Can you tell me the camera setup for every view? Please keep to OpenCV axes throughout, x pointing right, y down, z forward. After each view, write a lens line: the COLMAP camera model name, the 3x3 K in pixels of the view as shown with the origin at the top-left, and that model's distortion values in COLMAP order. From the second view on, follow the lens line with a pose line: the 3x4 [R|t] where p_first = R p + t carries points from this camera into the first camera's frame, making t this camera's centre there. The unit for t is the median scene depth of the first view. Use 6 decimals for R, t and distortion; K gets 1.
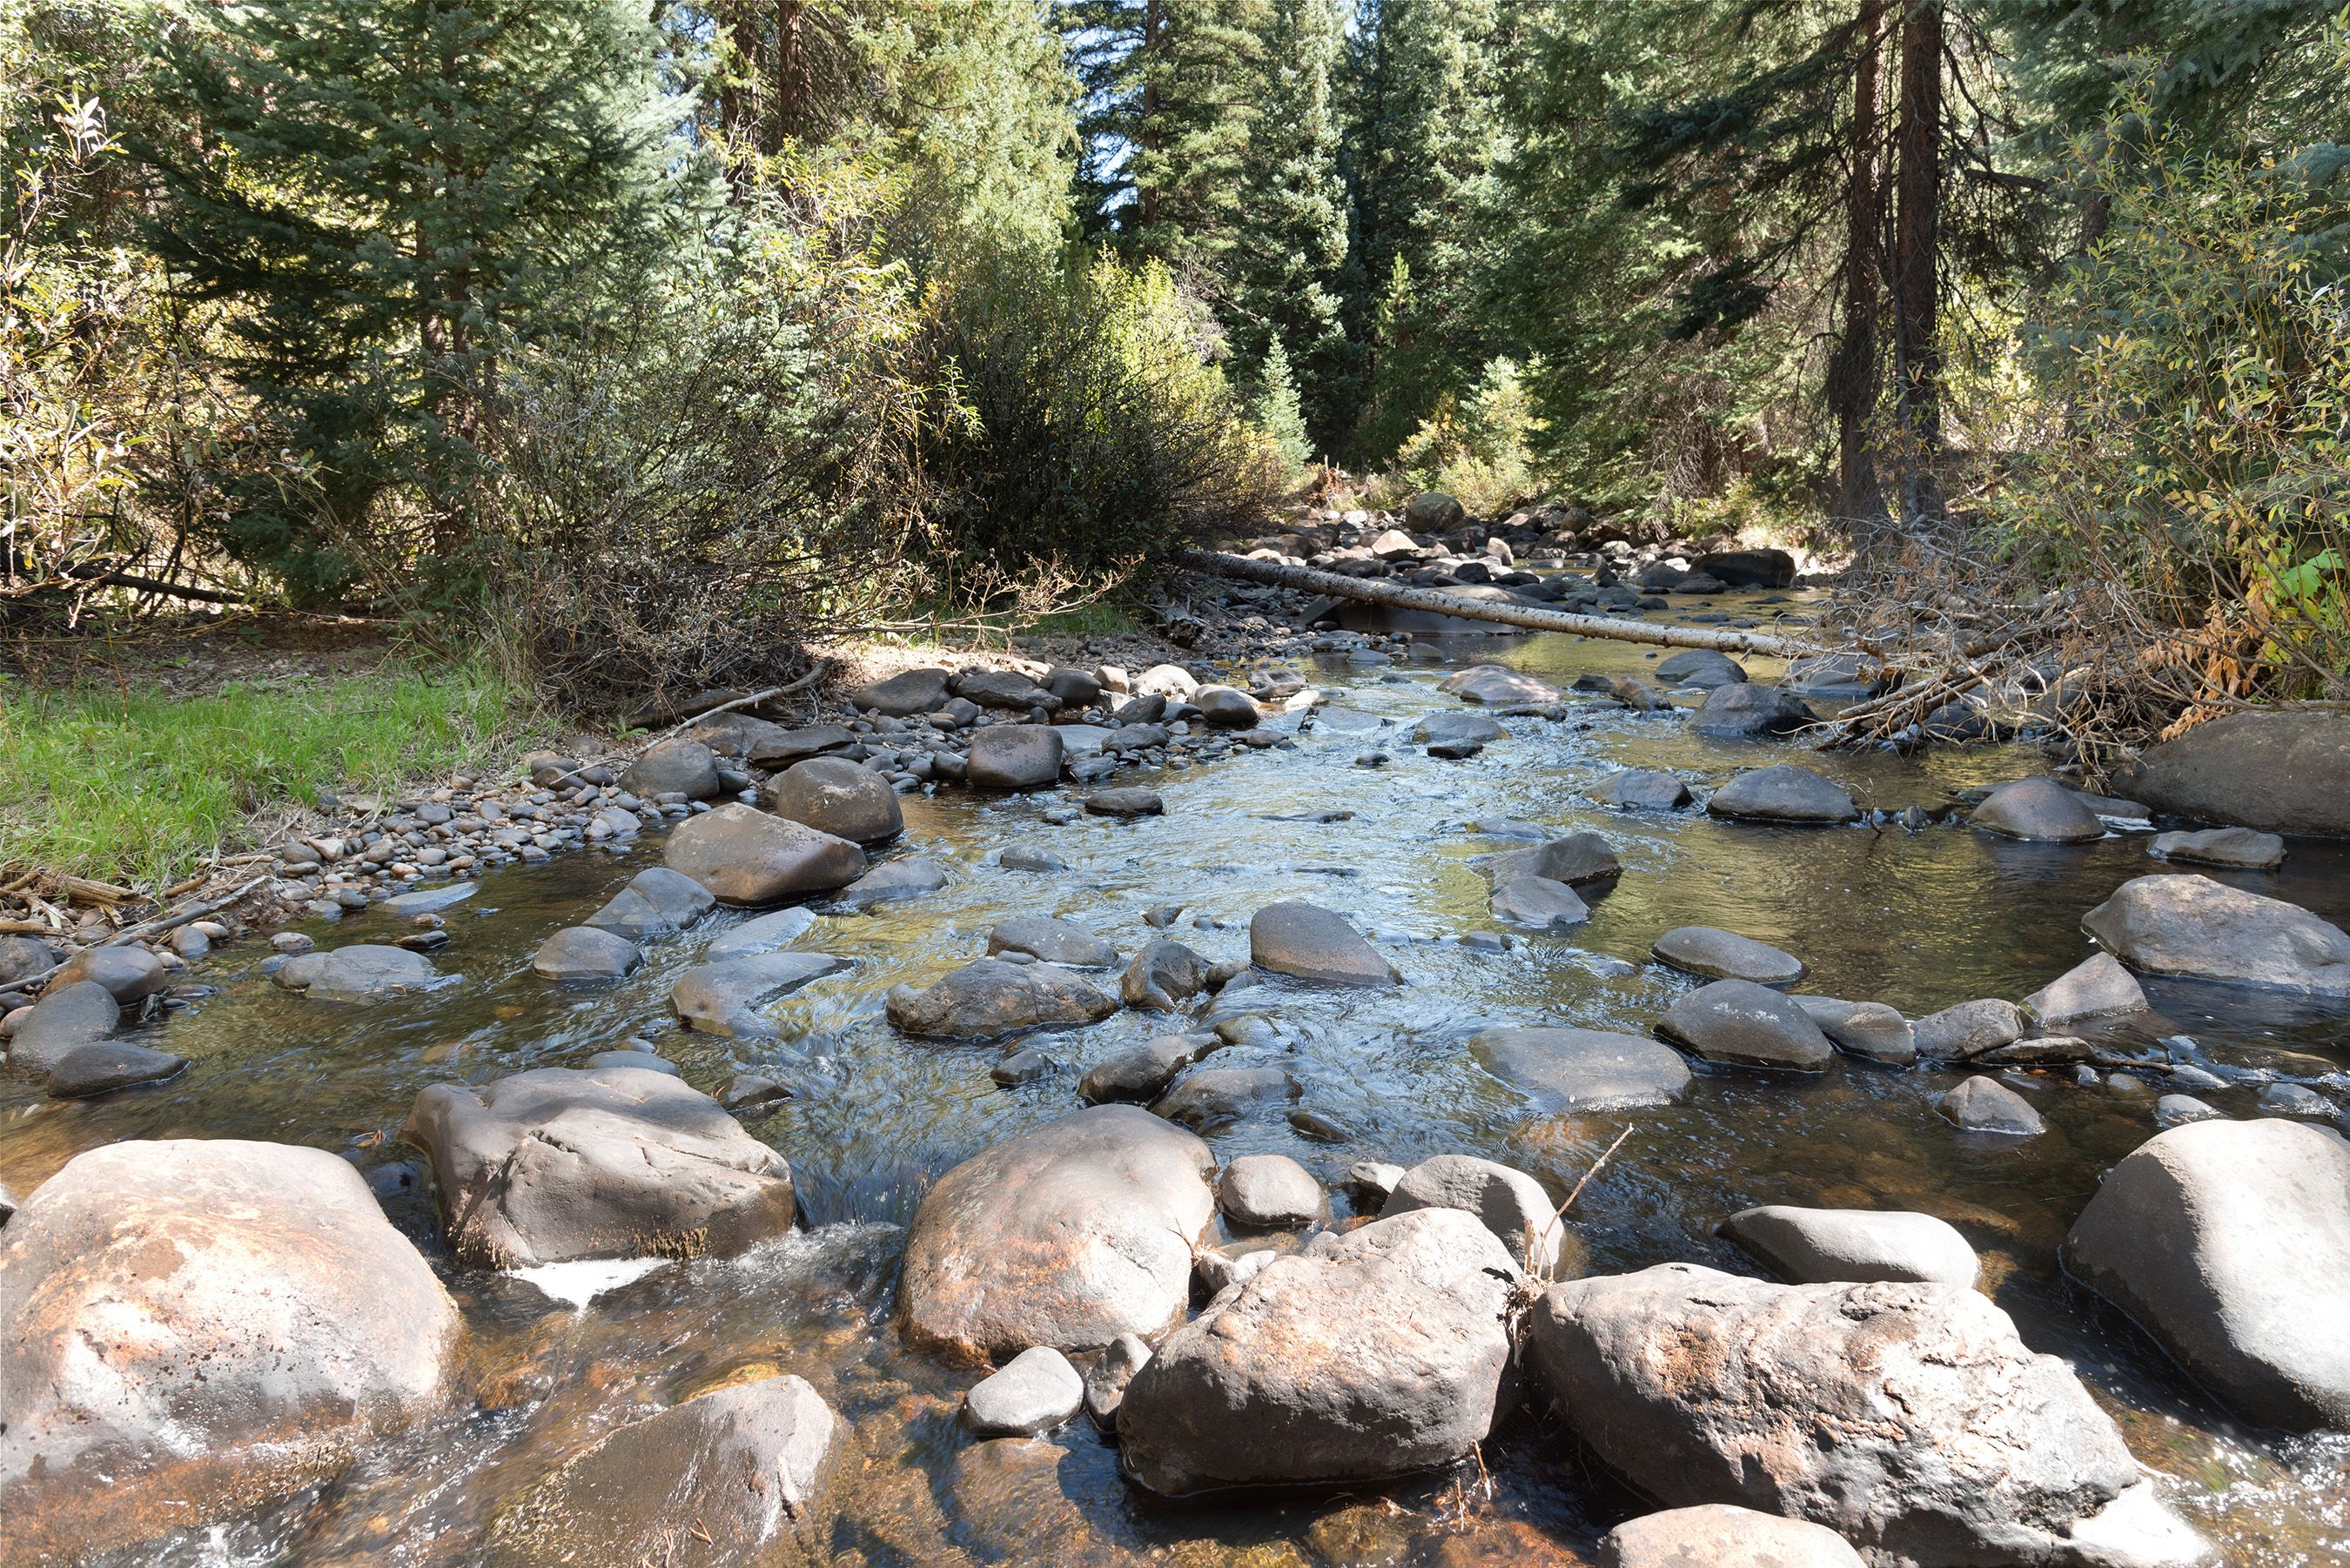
lens RADIAL K [[1601.4, 0, 1175.0], [0, 1601.4, 784.0], [0, 0, 1]] dist [0.000287, 0.000031]
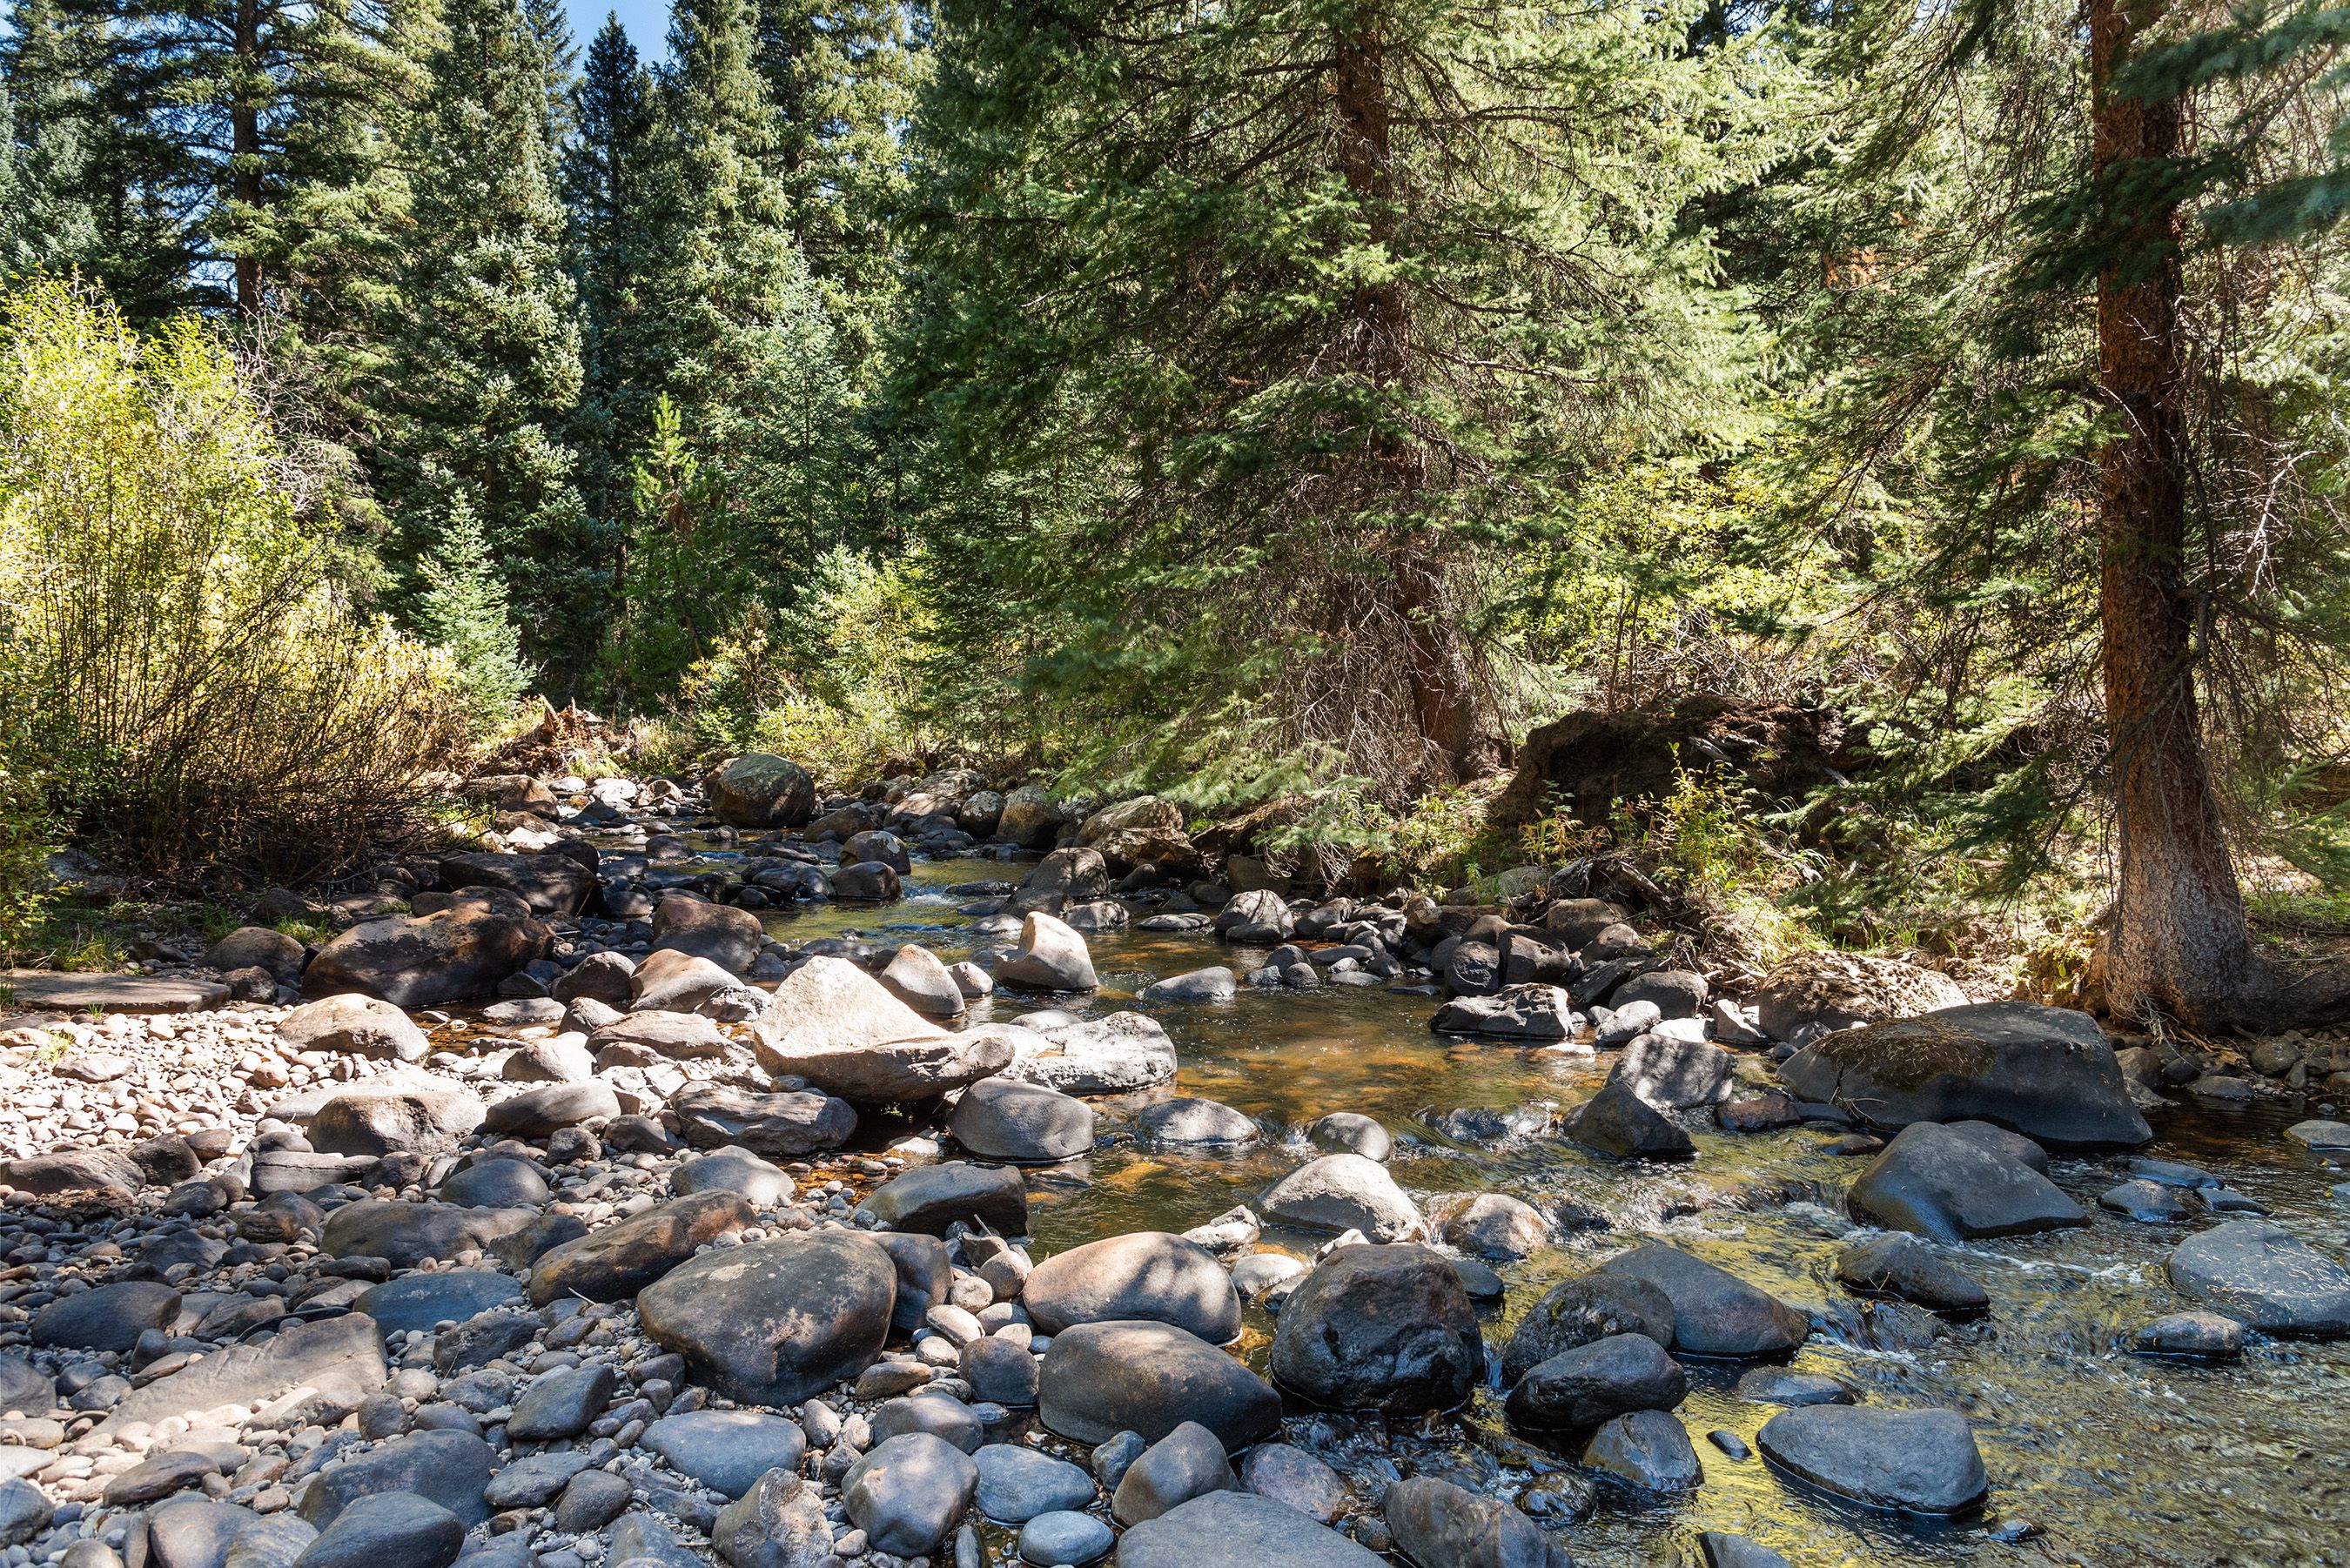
lens RADIAL K [[1578.4, 0, 1175.0], [0, 1578.4, 784.0], [0, 0, 1]] dist [0.107232, -0.111299]
pose [[0.895652, -0.009697, 0.444650, 0.030264], [0.071555, 0.989880, -0.122544, -0.069541], [-0.438962, 0.141574, 0.887282, 0.326593]]
